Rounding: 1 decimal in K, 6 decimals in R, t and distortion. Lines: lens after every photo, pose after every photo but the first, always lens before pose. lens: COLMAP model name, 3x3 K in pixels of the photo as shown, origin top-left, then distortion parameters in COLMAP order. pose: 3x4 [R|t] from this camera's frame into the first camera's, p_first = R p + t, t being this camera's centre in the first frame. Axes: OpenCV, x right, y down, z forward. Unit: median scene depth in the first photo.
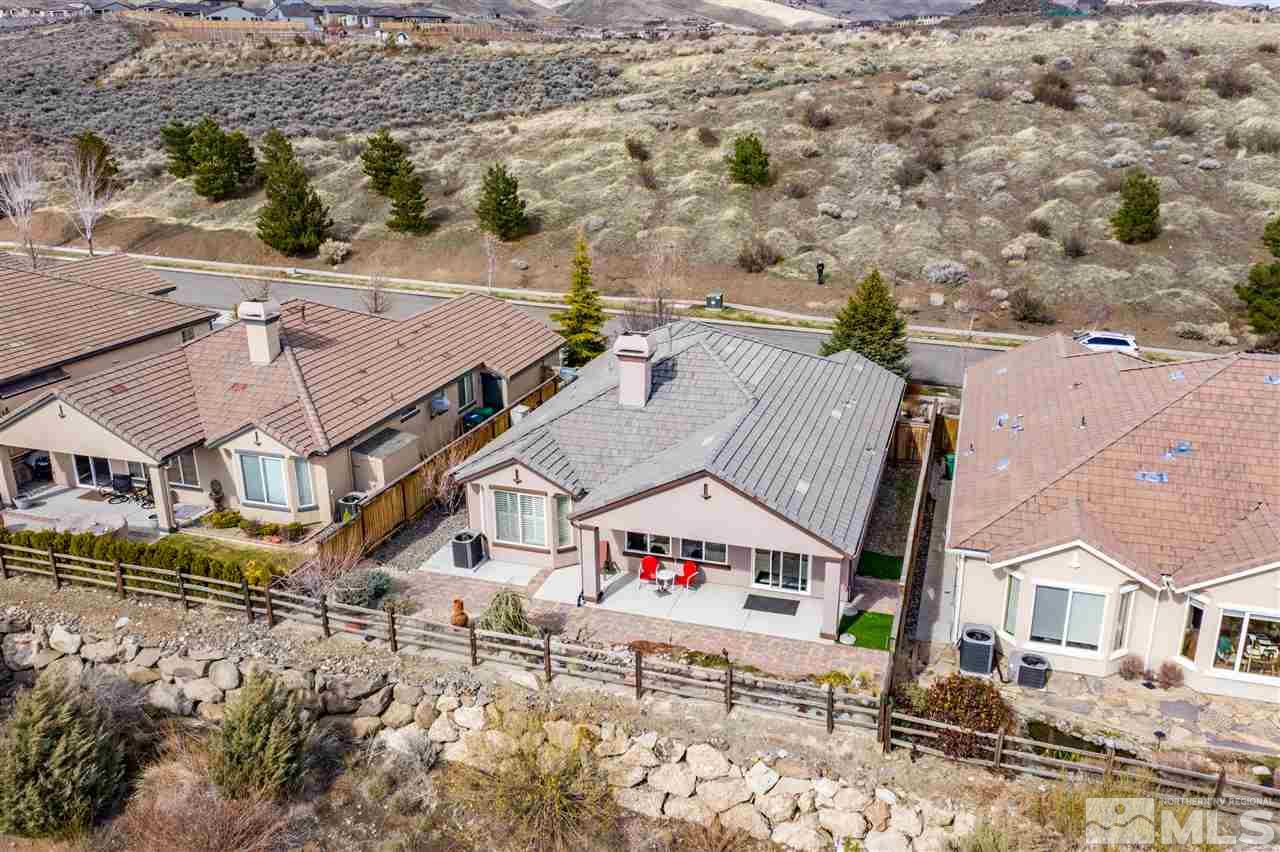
lens RADIAL K [[1025.5, 0, 630.4], [0, 1025.5, 426.8], [0, 0, 1]] dist [0.002014, 0.001421]
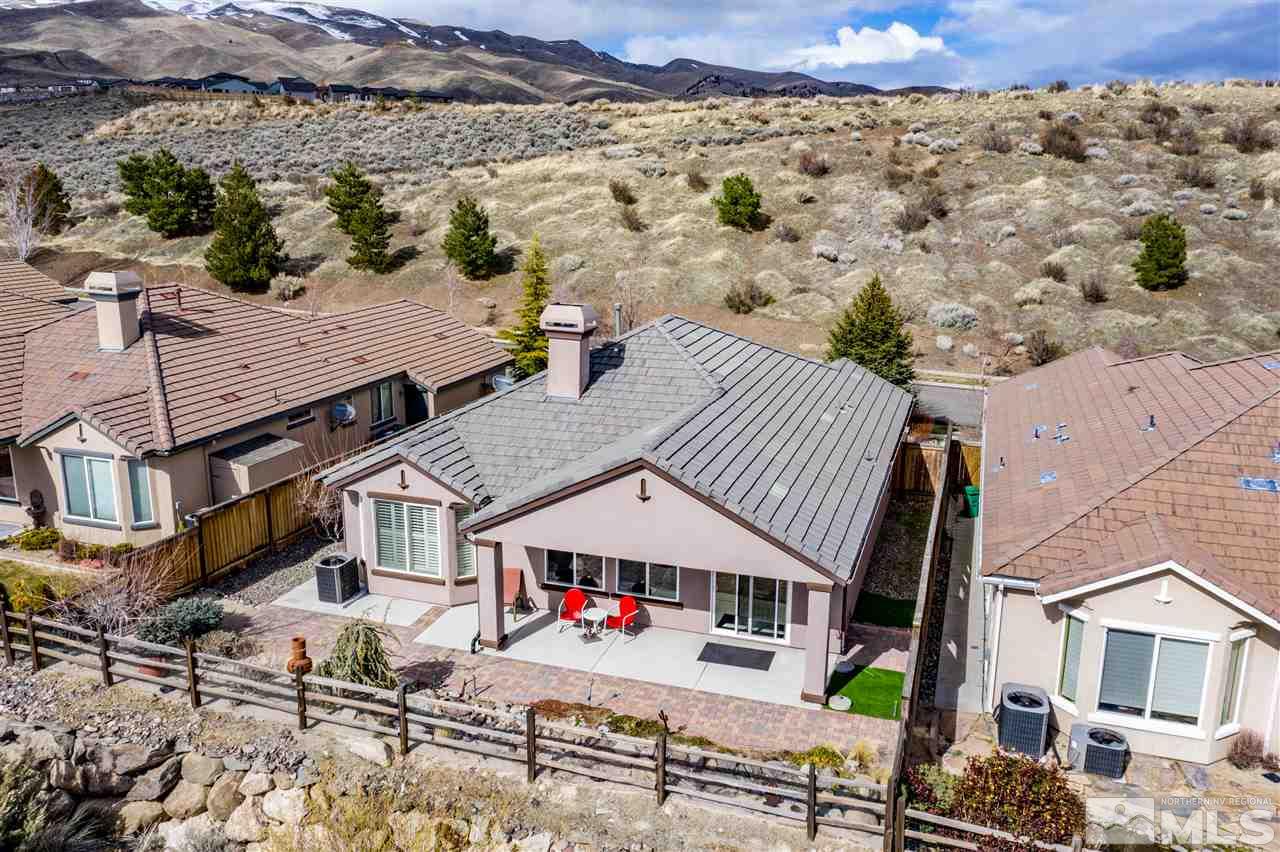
lens RADIAL K [[1025.5, 0, 630.4], [0, 1025.5, 426.8], [0, 0, 1]] dist [0.002014, 0.001421]
pose [[0.999811, 0.019440, -0.000015, 0.023777], [-0.019369, 0.996048, -0.086679, 0.030491], [-0.001670, 0.086663, 0.996236, 0.103989]]
